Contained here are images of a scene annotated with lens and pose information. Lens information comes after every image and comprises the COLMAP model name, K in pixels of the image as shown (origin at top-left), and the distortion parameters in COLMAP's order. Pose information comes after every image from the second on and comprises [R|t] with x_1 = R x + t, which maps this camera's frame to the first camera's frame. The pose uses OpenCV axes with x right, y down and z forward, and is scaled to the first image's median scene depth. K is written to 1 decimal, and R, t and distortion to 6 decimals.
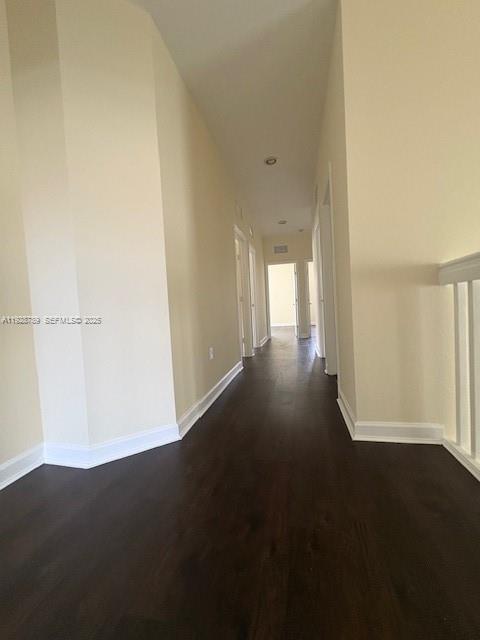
lens RADIAL K [[253.2, 0, 243.5], [0, 253.2, 319.2], [0, 0, 1]] dist [-0.000395, -0.000164]
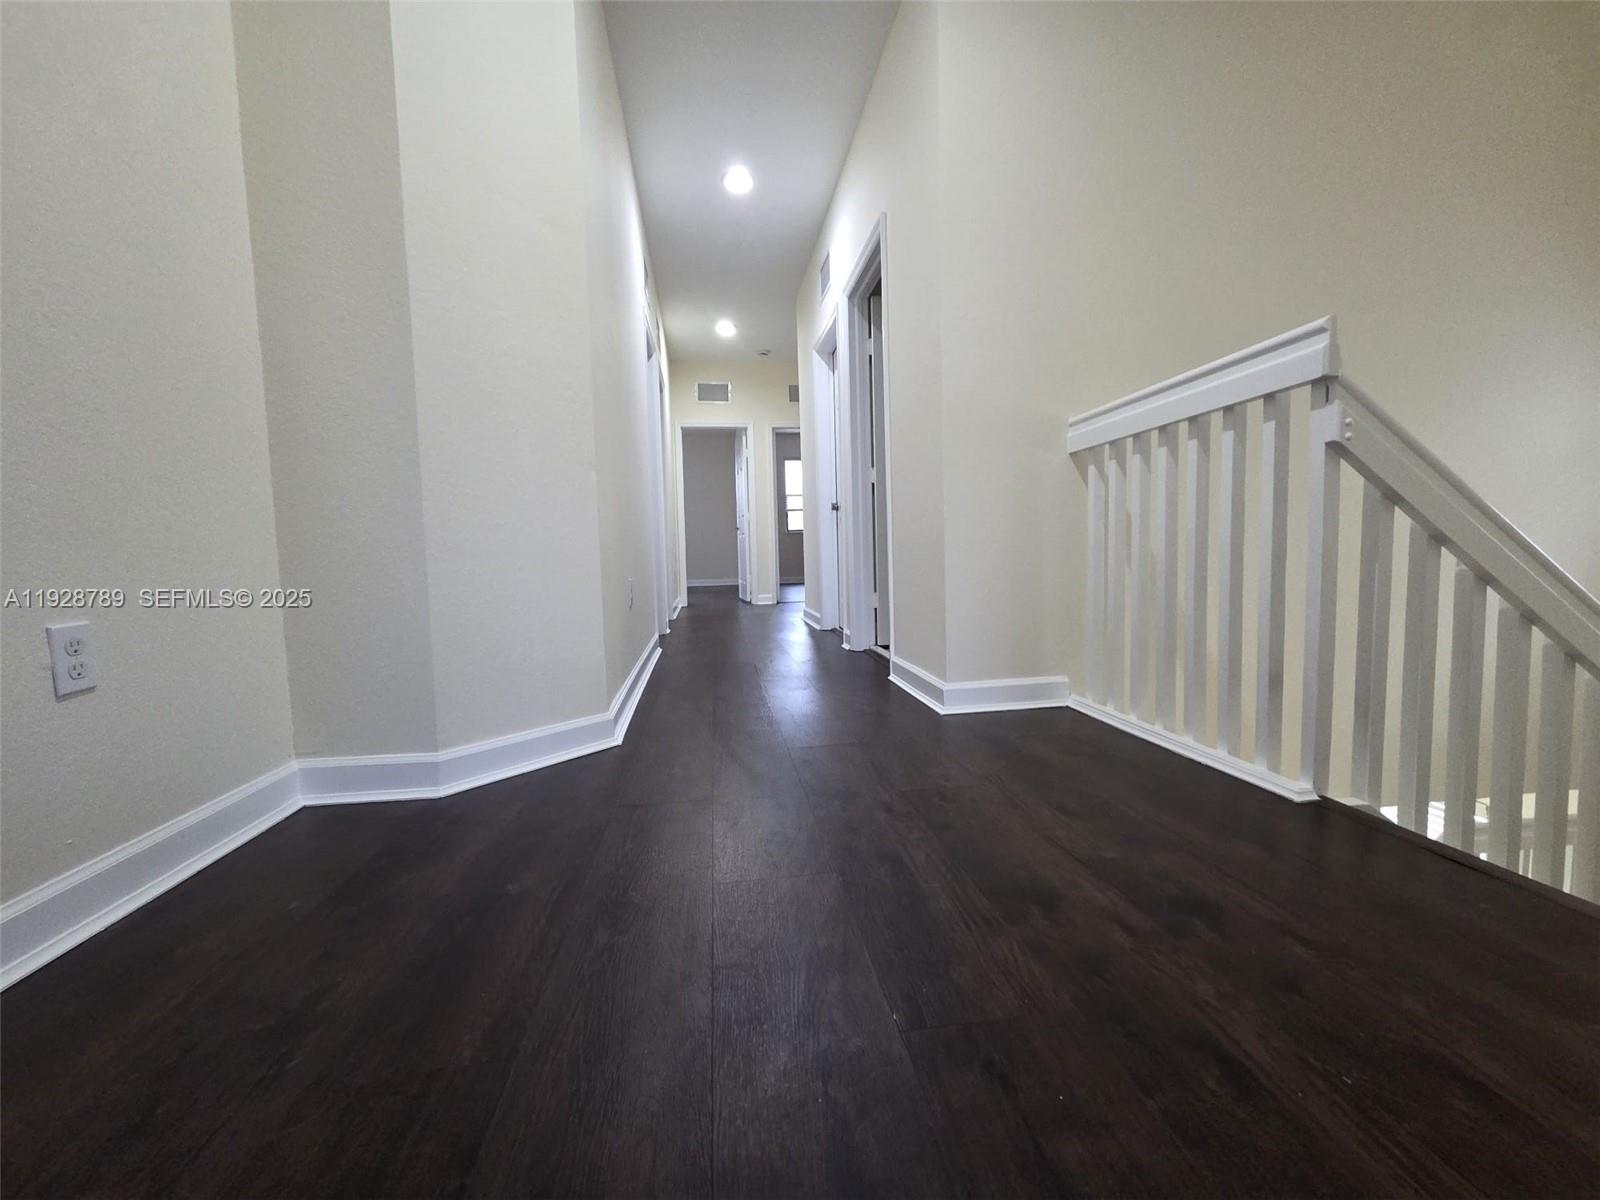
lens RADIAL K [[641.1, 0, 800.0], [0, 641.1, 600.0], [0, 0, 1]] dist [-0.000460, -0.000342]
pose [[0.938711, 0.006155, 0.344650, -0.395850], [-0.014884, 0.999632, 0.022686, 0.197957], [-0.344383, -0.026426, 0.938457, -0.267810]]
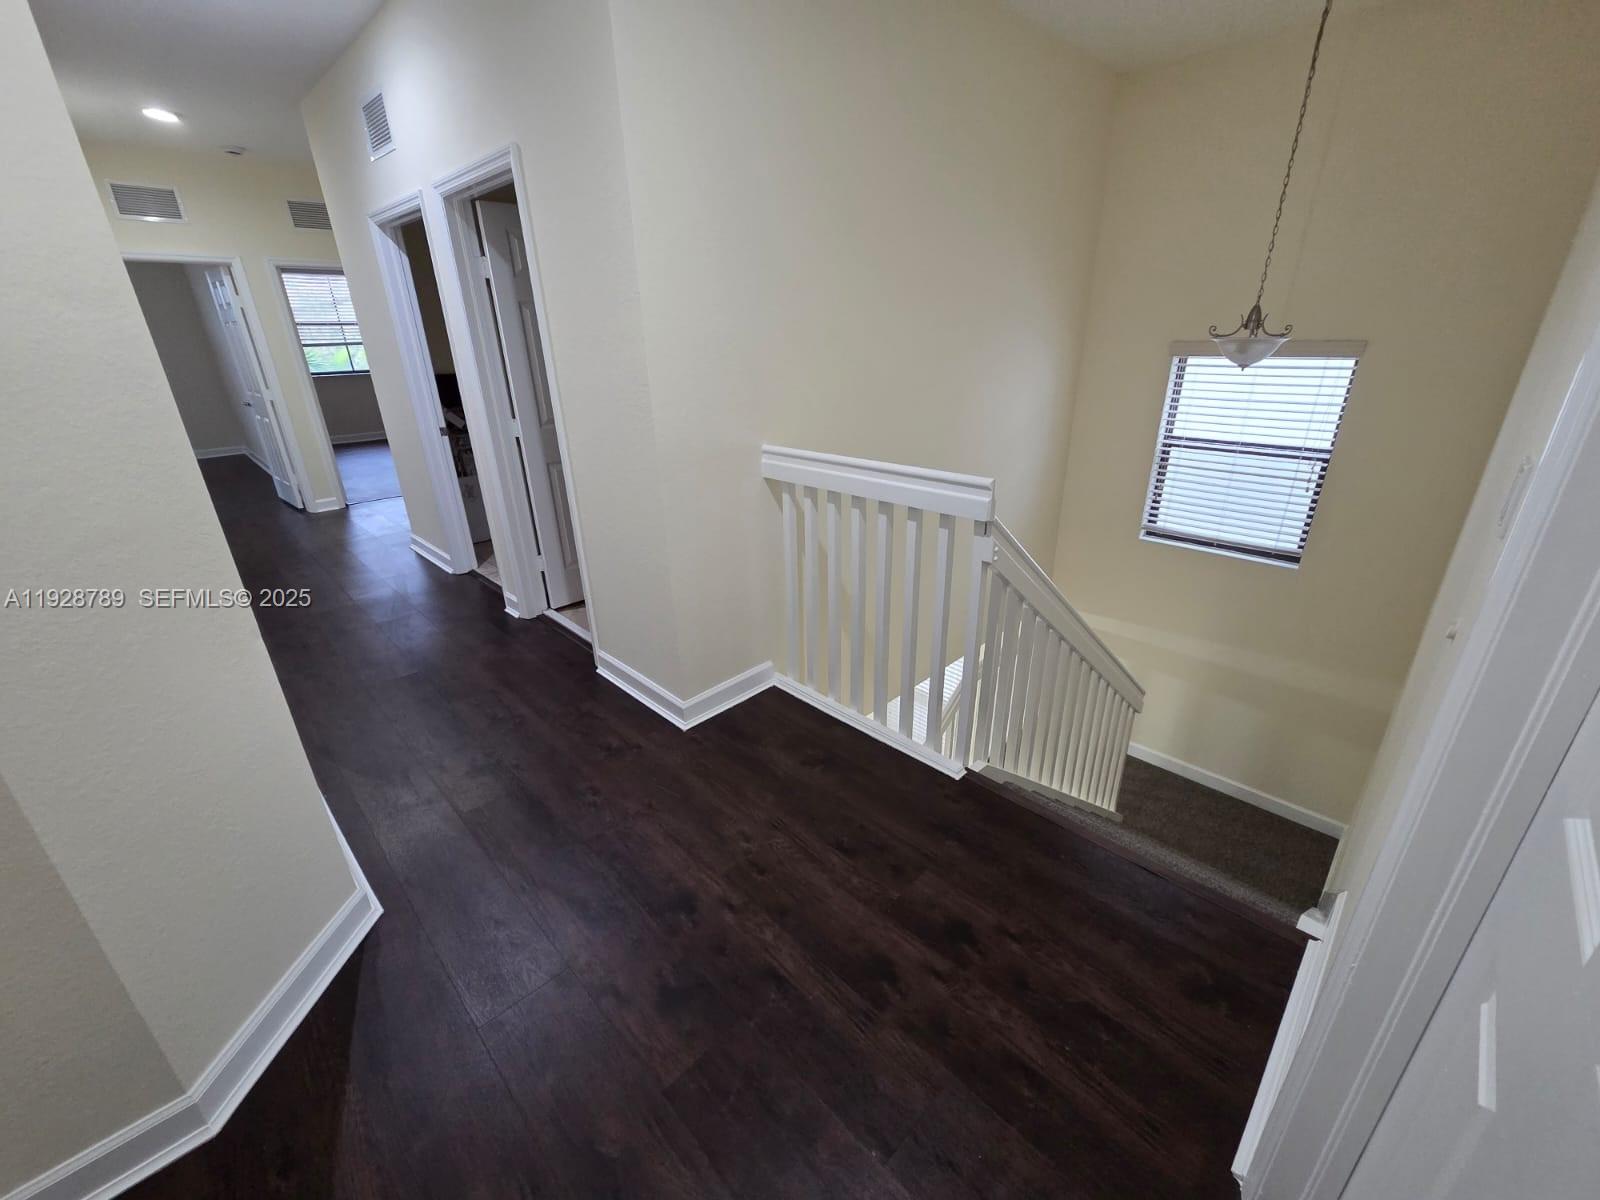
lens RADIAL K [[641.1, 0, 800.0], [0, 641.1, 600.0], [0, 0, 1]] dist [-0.000460, -0.000342]
pose [[0.542749, -0.283479, 0.790609, -0.632250], [0.018997, 0.945222, 0.325875, -0.379161], [-0.839680, -0.161849, 0.518403, -0.036065]]
